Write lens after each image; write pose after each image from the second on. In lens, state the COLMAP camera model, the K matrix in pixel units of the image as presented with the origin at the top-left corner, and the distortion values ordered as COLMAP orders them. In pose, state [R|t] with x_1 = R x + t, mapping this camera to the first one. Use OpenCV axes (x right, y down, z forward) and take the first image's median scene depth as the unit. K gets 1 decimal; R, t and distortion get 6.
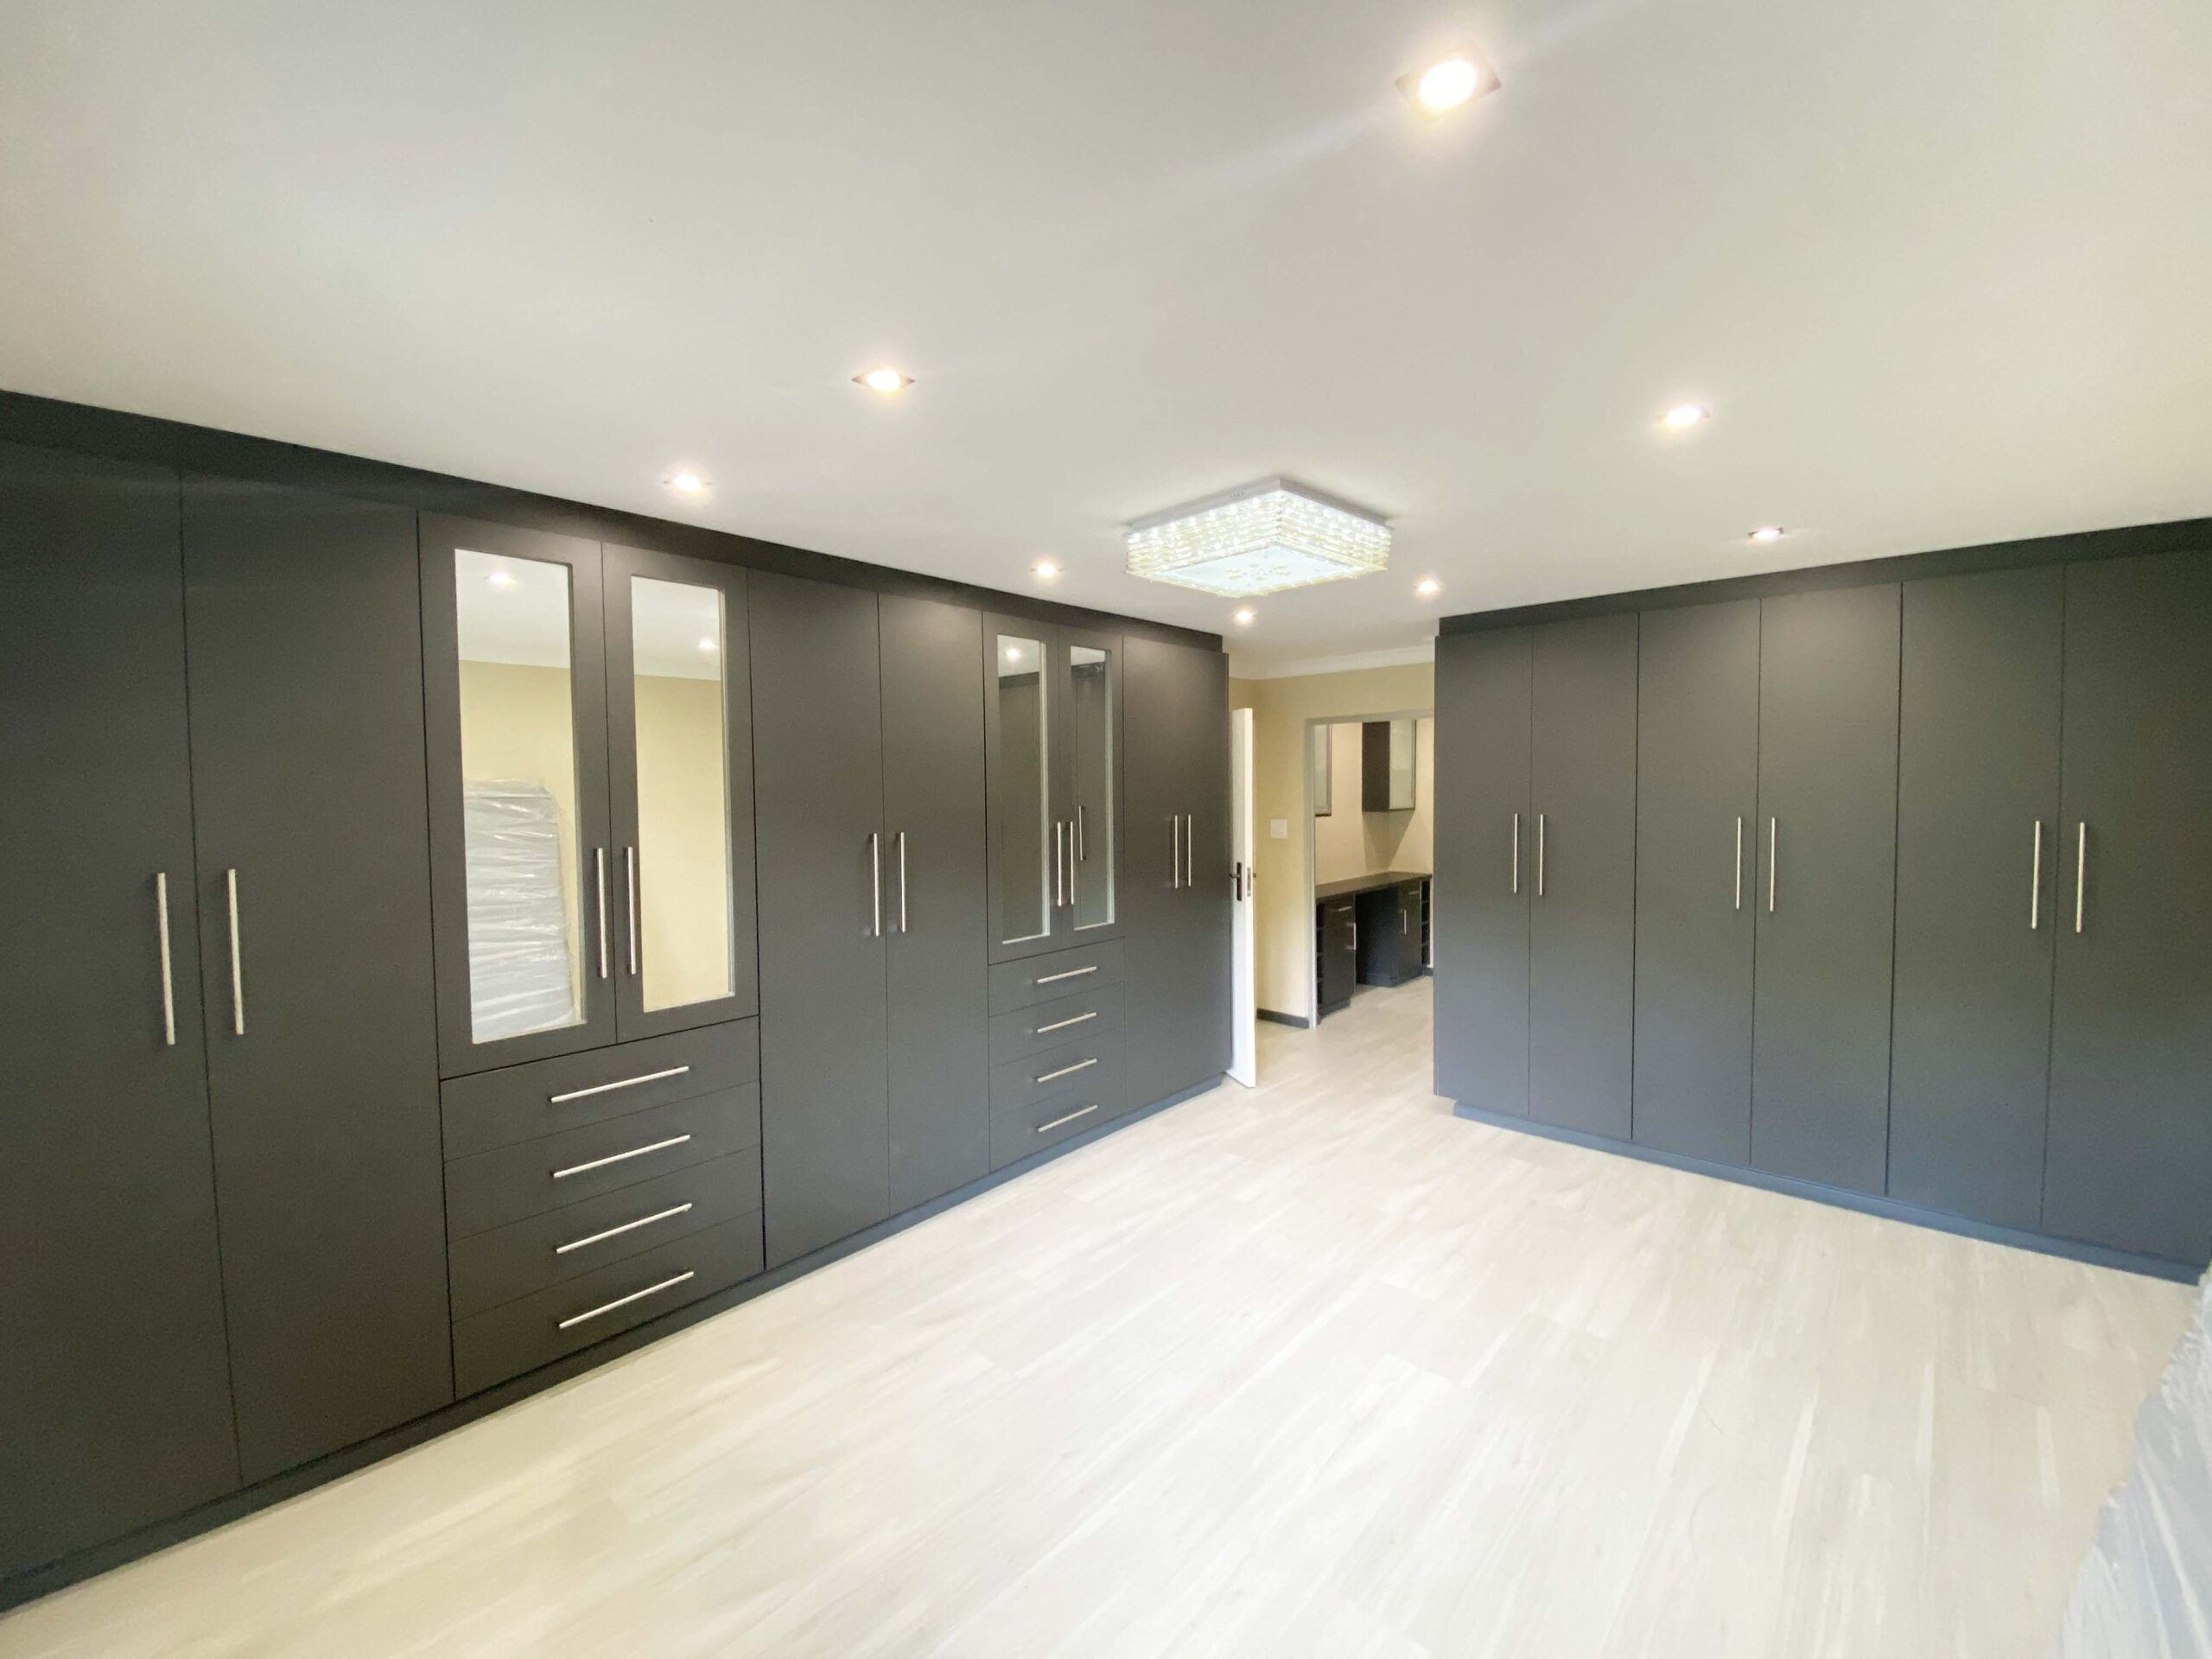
lens RADIAL K [[887.4, 0, 1115.4], [0, 887.4, 815.5], [0, 0, 1]] dist [0.014961, -0.017531]
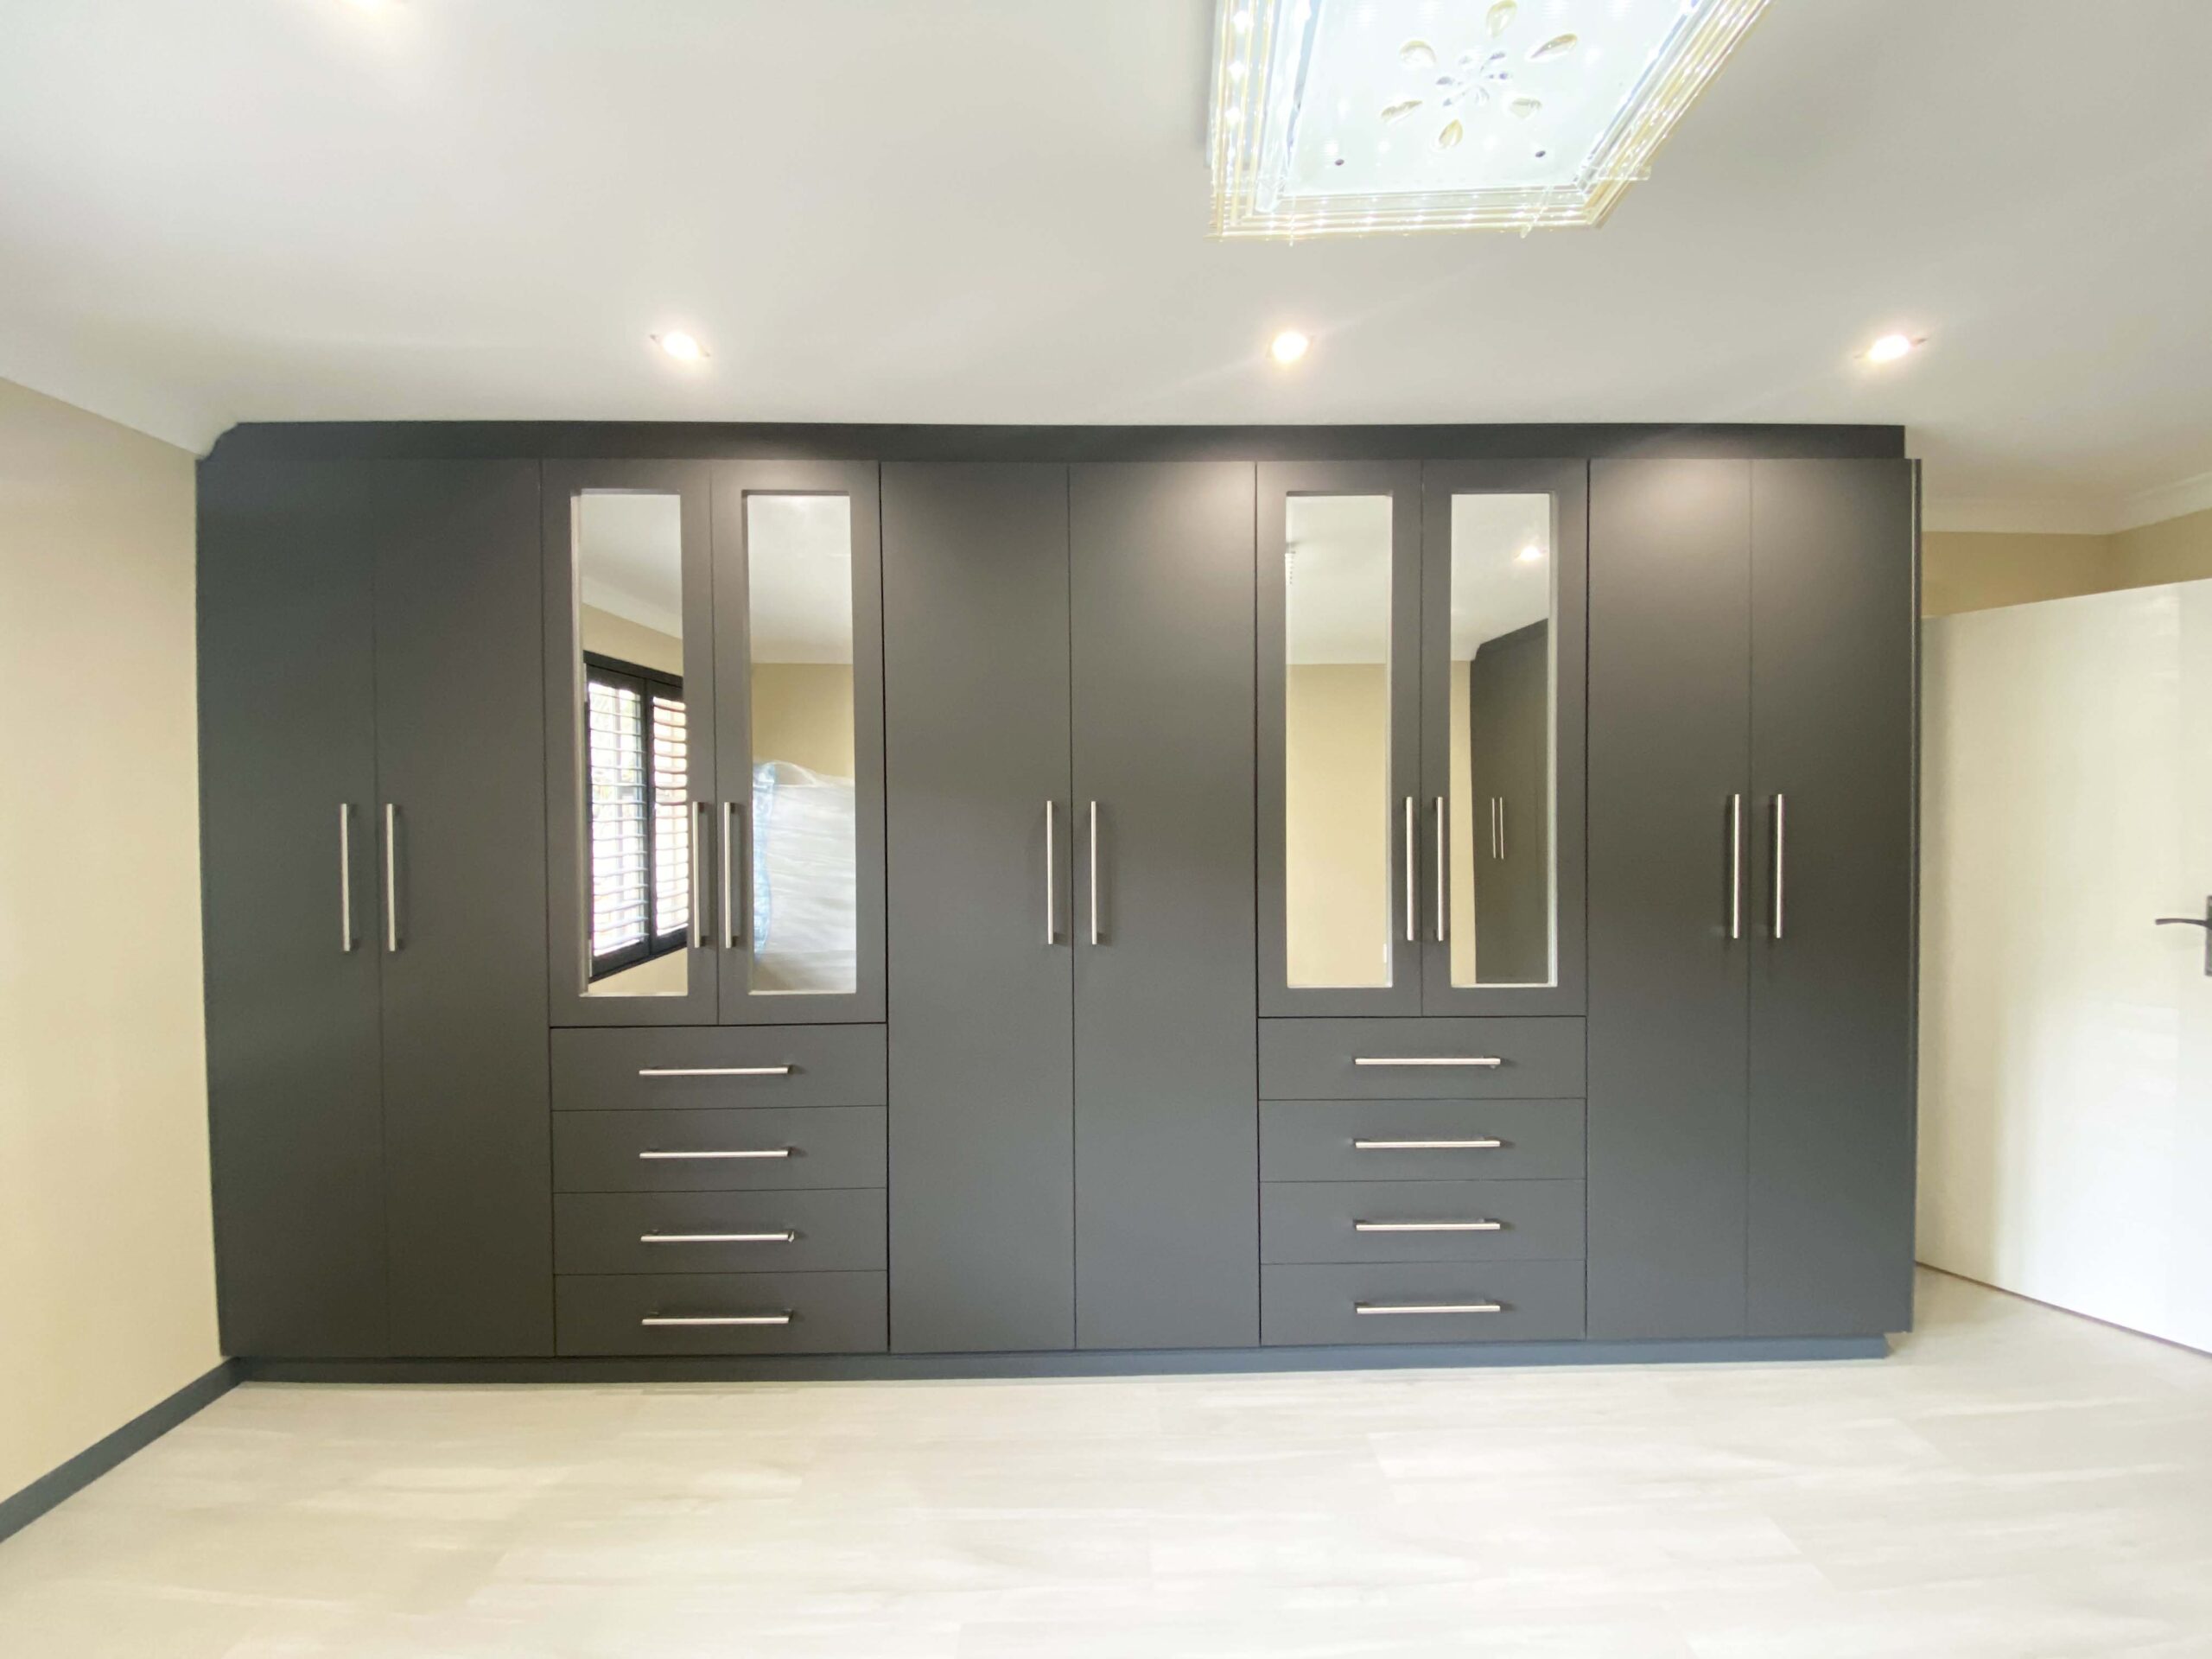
lens RADIAL K [[893.5, 0, 1115.2], [0, 893.5, 831.0], [0, 0, 1]] dist [0.022541, -0.017931]
pose [[0.678920, 0.019562, -0.733951, 0.322238], [-0.028036, 0.999607, 0.000709, 0.046579], [0.733676, 0.020095, 0.679202, 0.611574]]
